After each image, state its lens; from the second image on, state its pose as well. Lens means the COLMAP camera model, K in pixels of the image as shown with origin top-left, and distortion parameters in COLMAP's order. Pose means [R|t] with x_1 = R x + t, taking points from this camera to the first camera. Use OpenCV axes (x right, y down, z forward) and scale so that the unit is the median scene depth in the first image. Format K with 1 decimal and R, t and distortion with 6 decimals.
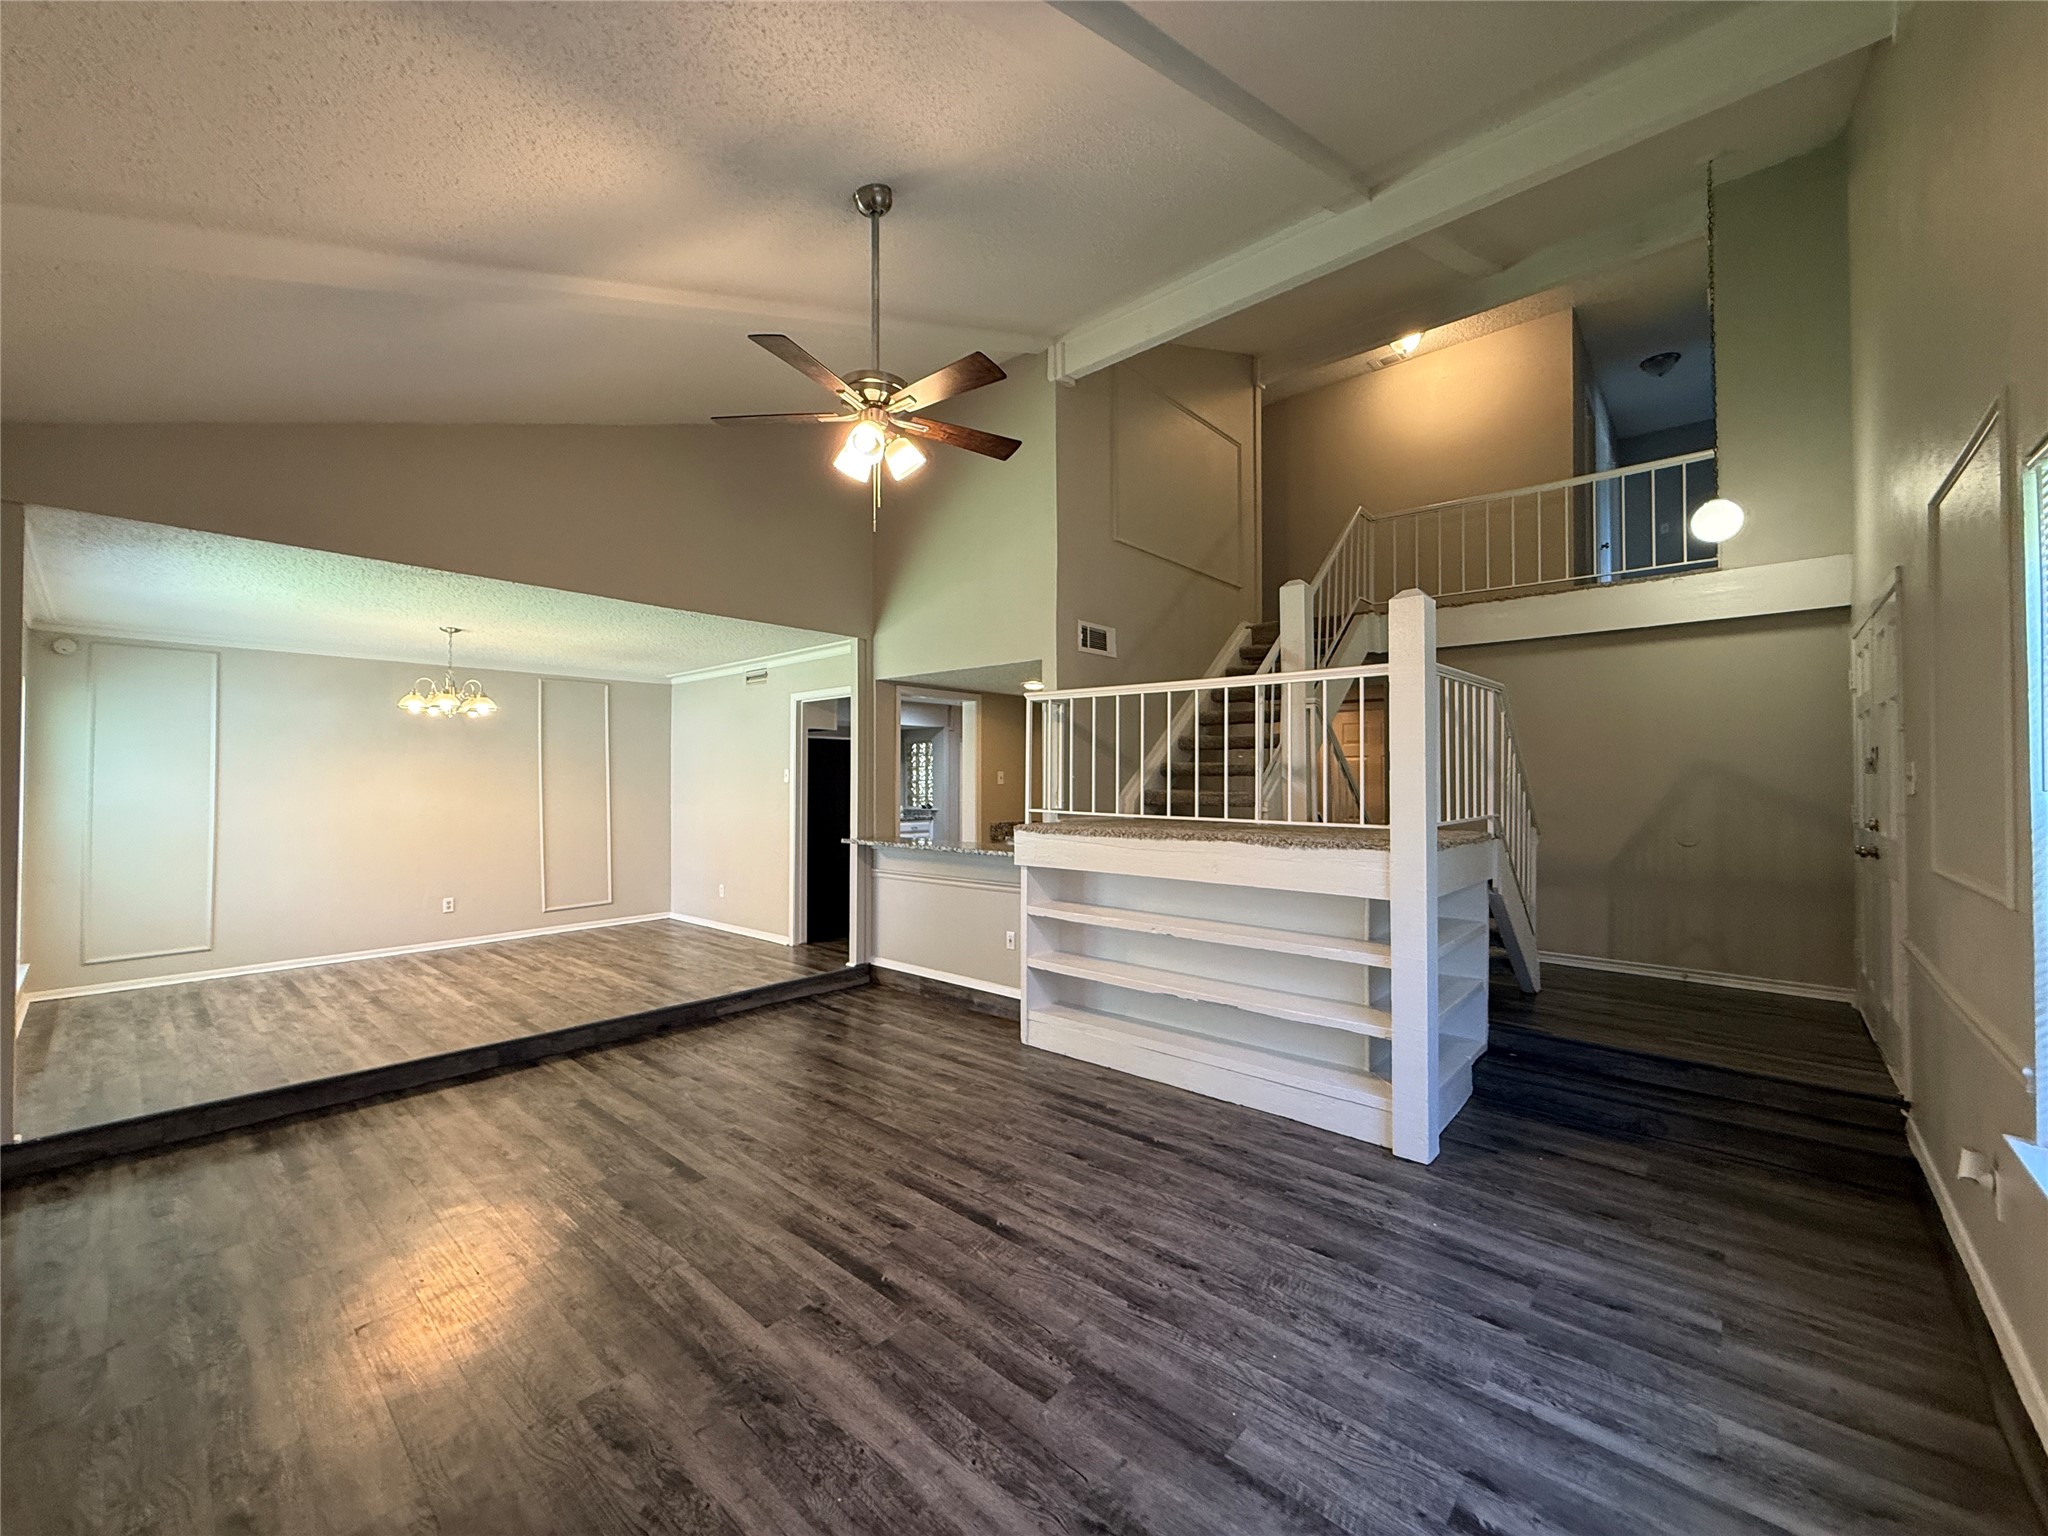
lens RADIAL K [[814.0, 0, 1023.4], [0, 814.0, 769.5], [0, 0, 1]] dist [-0.000787, 0.000088]
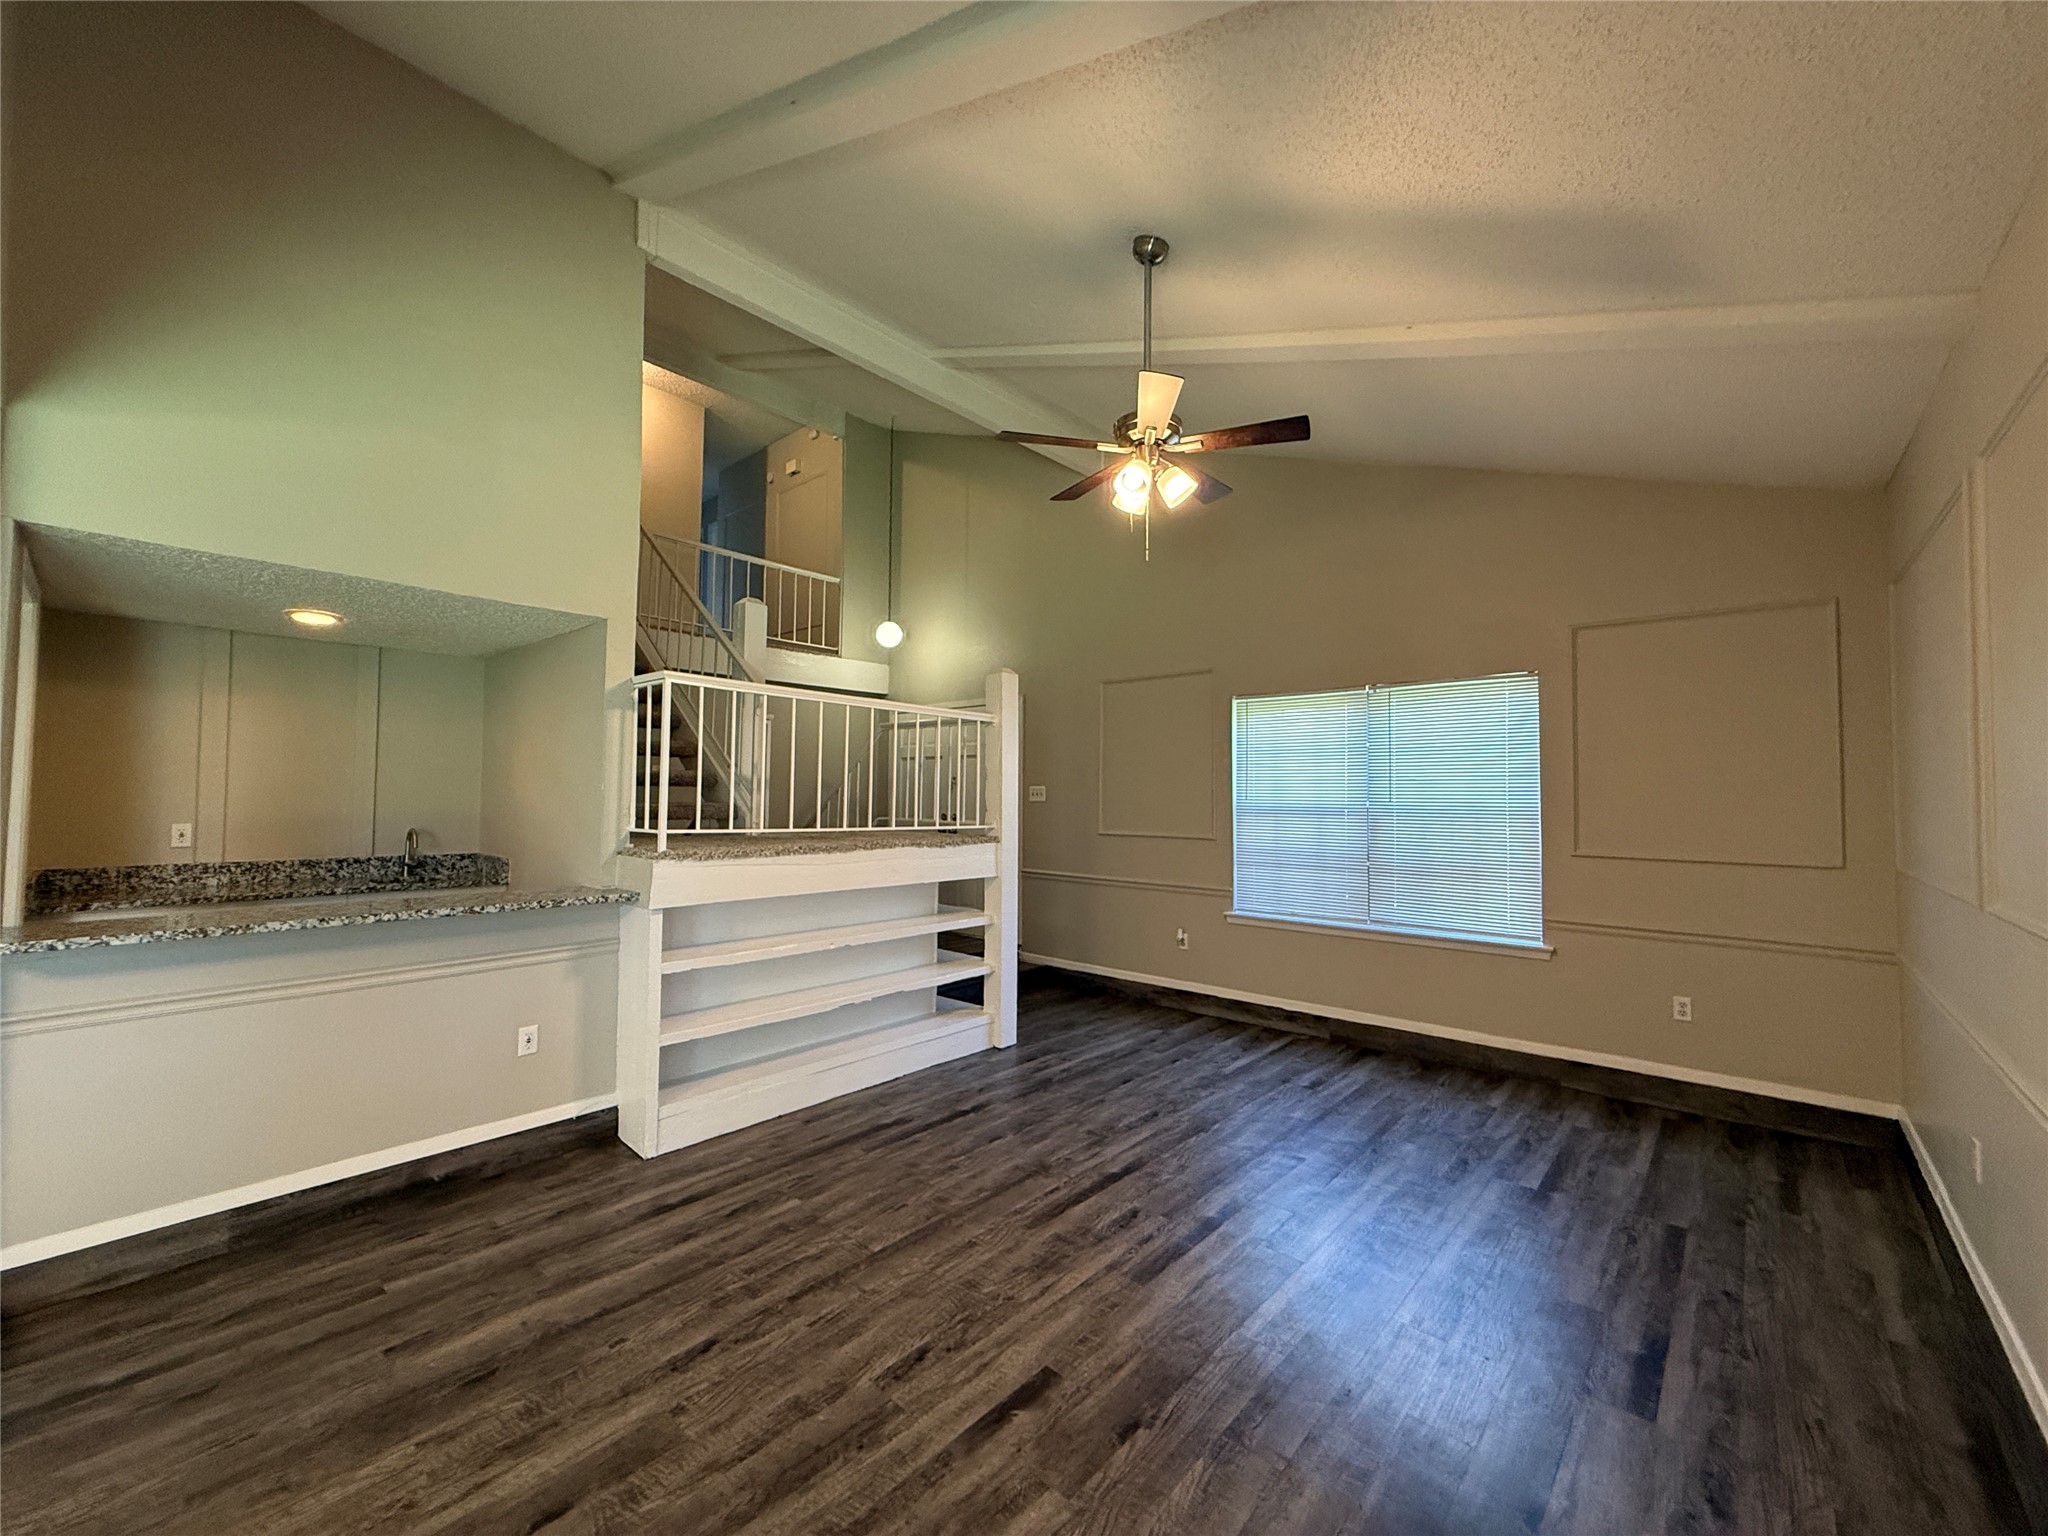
lens RADIAL K [[814.0, 0, 1024.7], [0, 814.0, 770.7], [0, 0, 1]] dist [-0.000787, 0.000088]
pose [[0.000396, 0.028011, 0.999608, -0.992243], [-0.027169, 0.999239, -0.027990, 0.009692], [-0.999631, -0.027147, 0.001157, 0.927943]]
